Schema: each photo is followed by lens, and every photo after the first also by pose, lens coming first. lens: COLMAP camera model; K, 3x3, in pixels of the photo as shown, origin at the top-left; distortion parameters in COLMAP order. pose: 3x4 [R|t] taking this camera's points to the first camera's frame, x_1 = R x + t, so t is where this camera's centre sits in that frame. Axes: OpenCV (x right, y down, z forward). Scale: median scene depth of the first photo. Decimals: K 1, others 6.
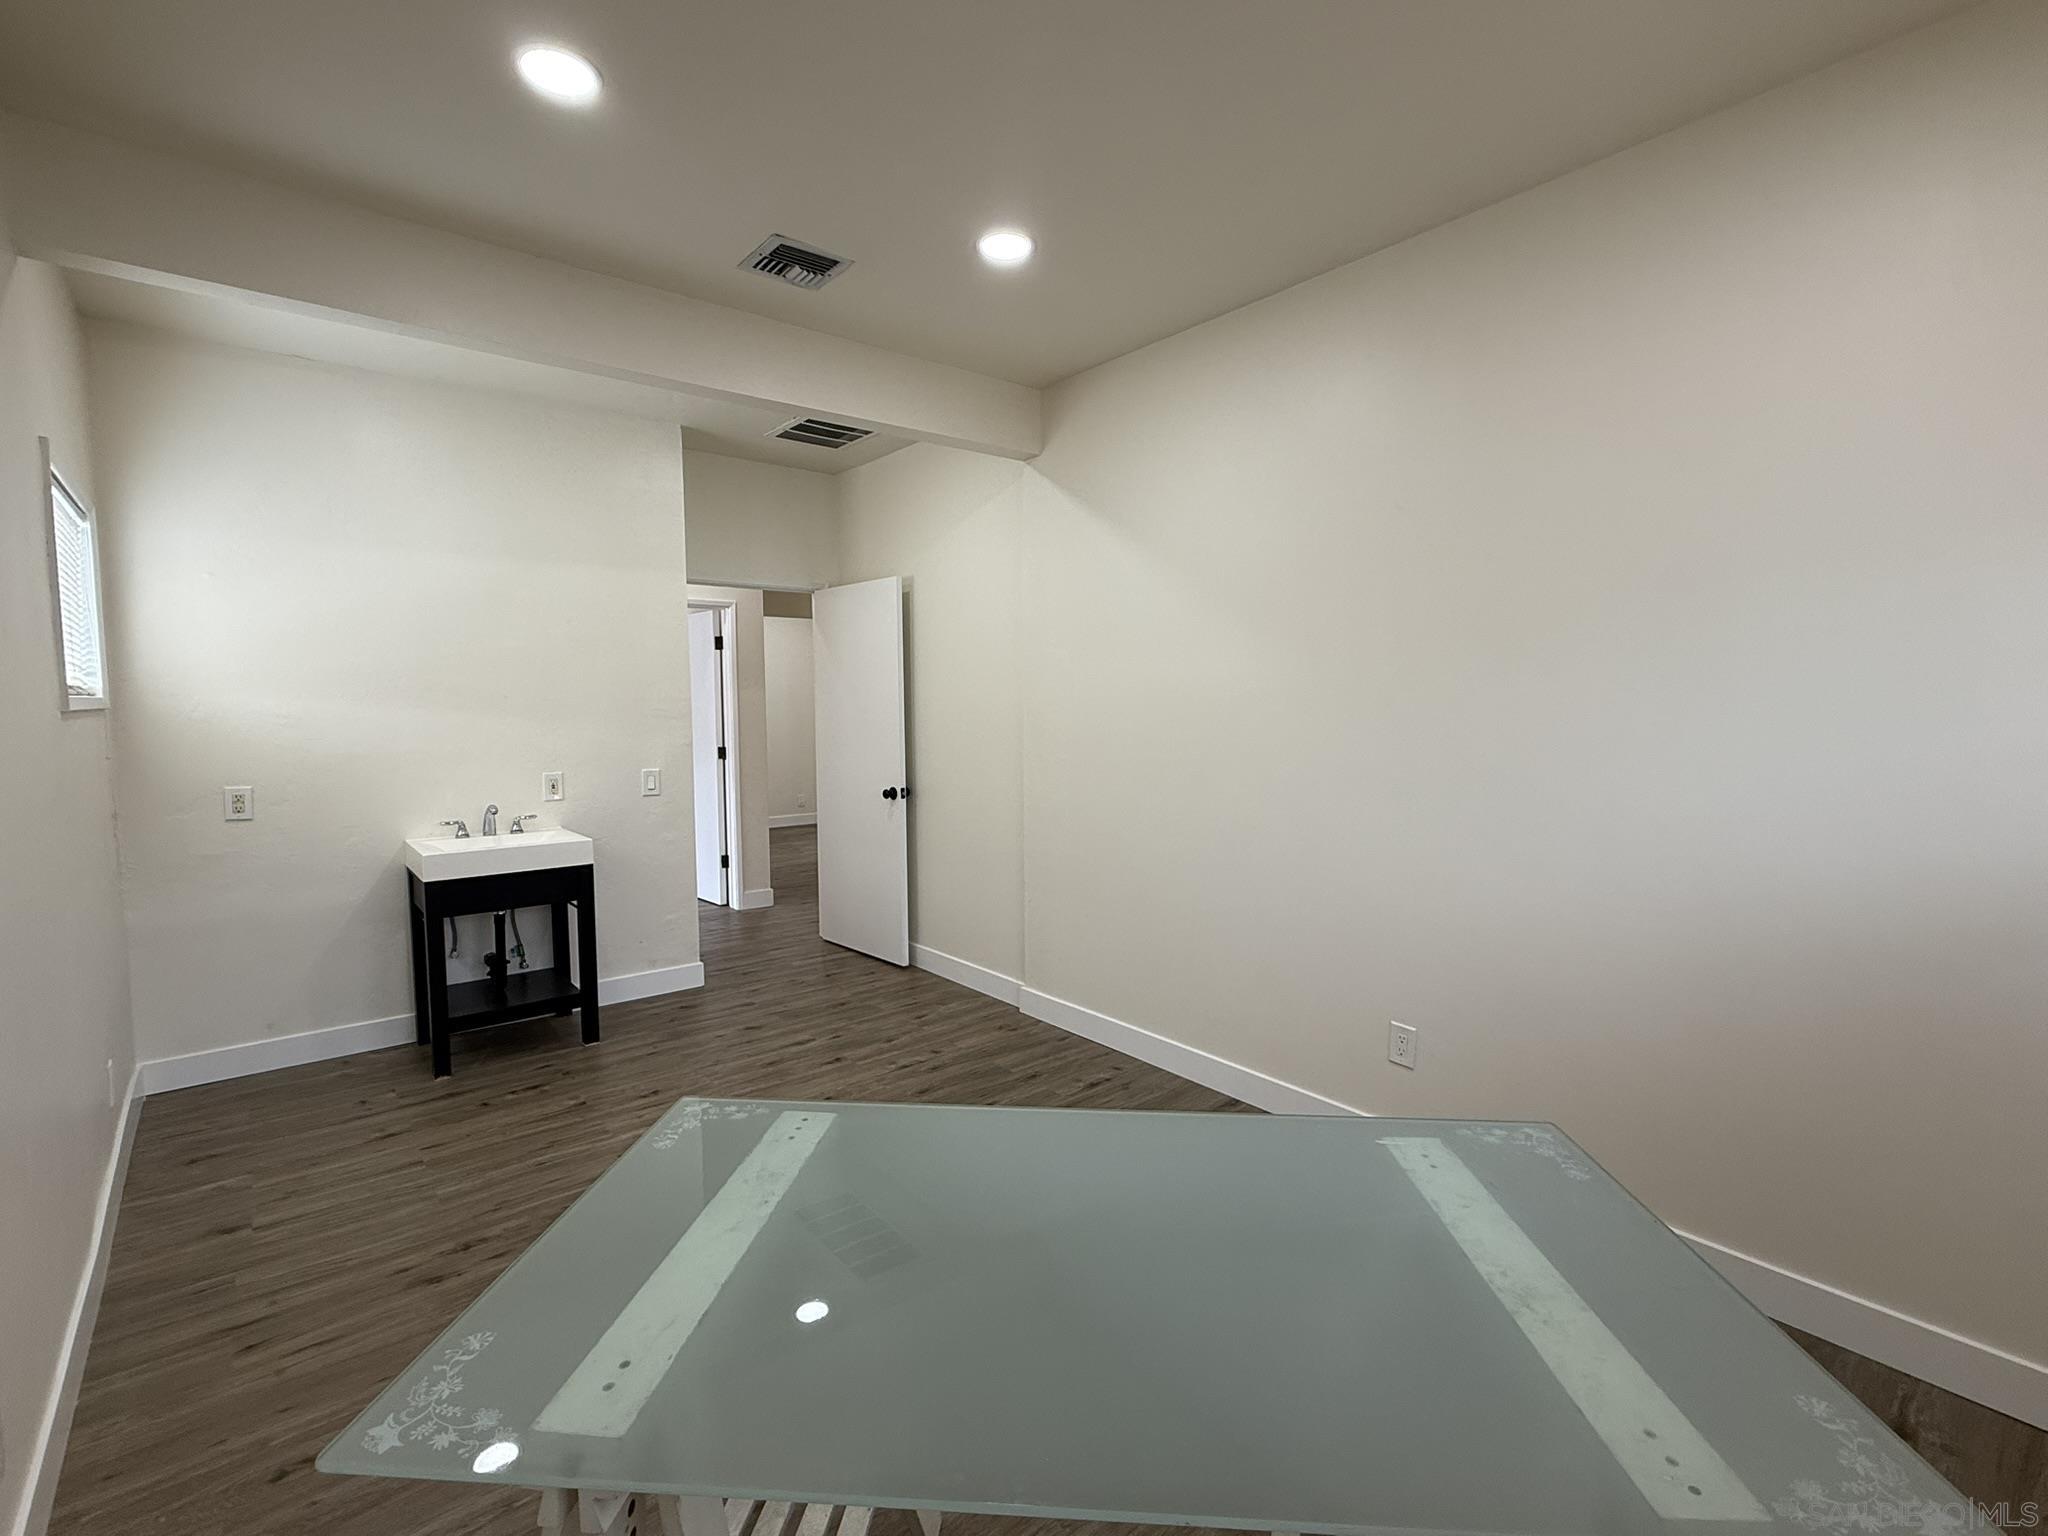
lens RADIAL K [[922.2, 0, 1020.5], [0, 922.2, 767.2], [0, 0, 1]] dist [-0.001164, 0.000199]
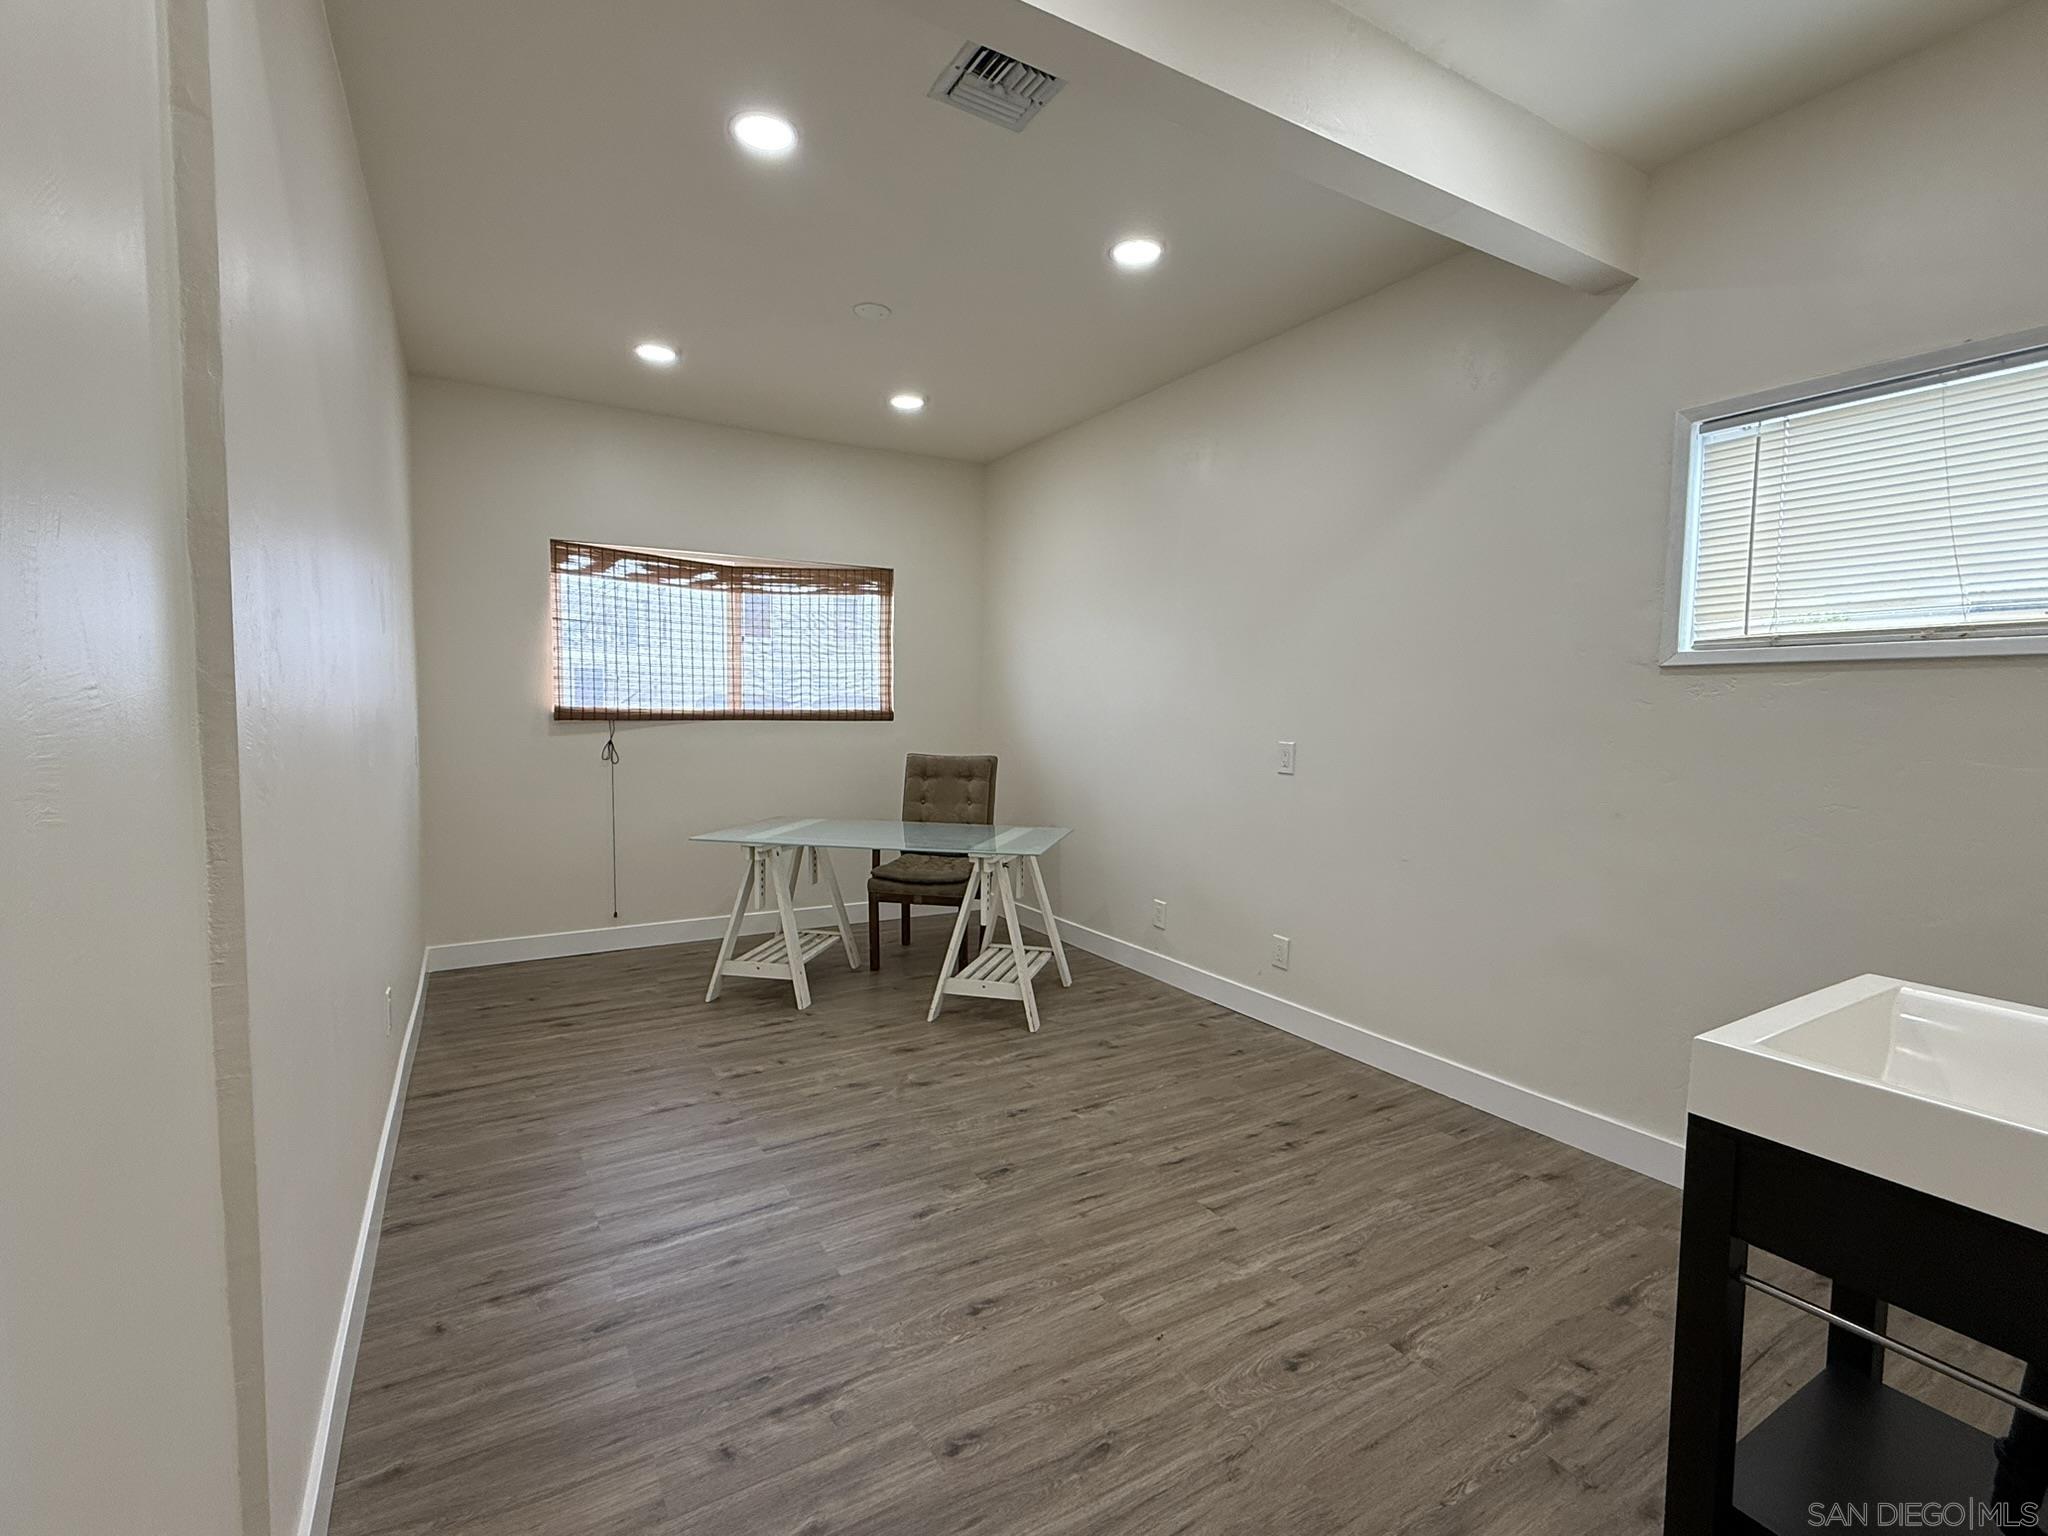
lens RADIAL K [[922.2, 0, 1020.5], [0, 922.2, 767.2], [0, 0, 1]] dist [-0.001164, 0.000199]
pose [[-0.987788, -0.015602, 0.155021, -0.285201], [0.005789, 0.990611, 0.136588, -0.059132], [-0.155697, 0.135817, -0.978423, 1.347074]]
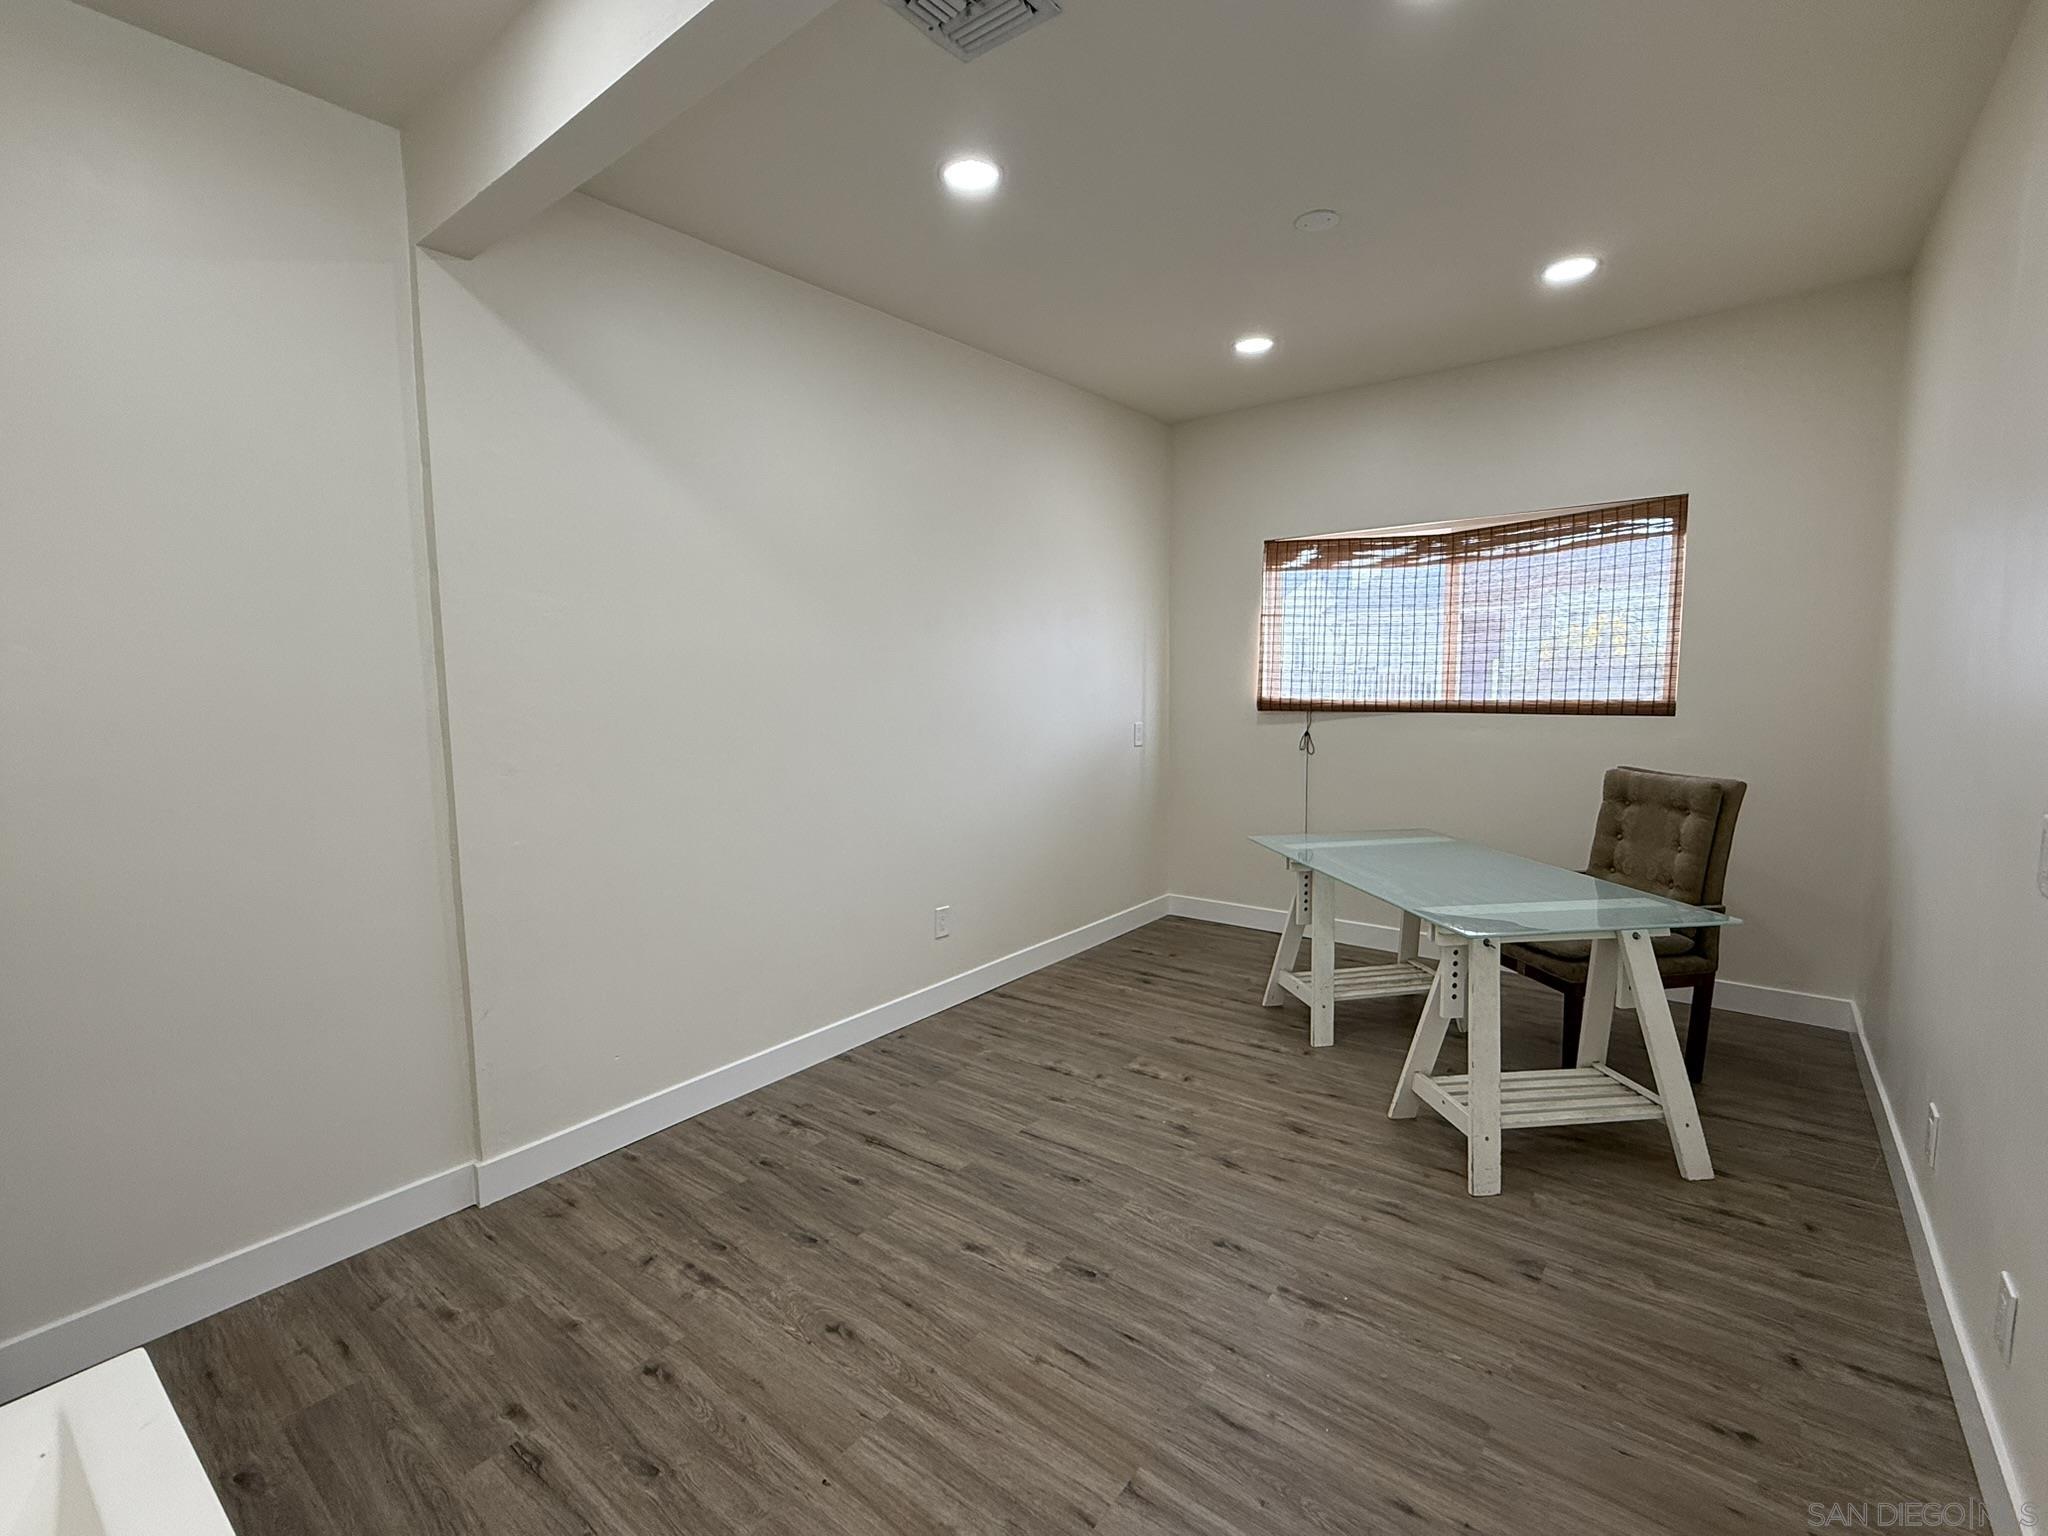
lens RADIAL K [[922.2, 0, 1020.5], [0, 922.2, 767.2], [0, 0, 1]] dist [-0.001164, 0.000199]
pose [[-0.210563, -0.090108, 0.973418, -0.694285], [0.087306, 0.990030, 0.110532, -0.052509], [-0.973674, 0.108260, -0.200597, 0.848610]]
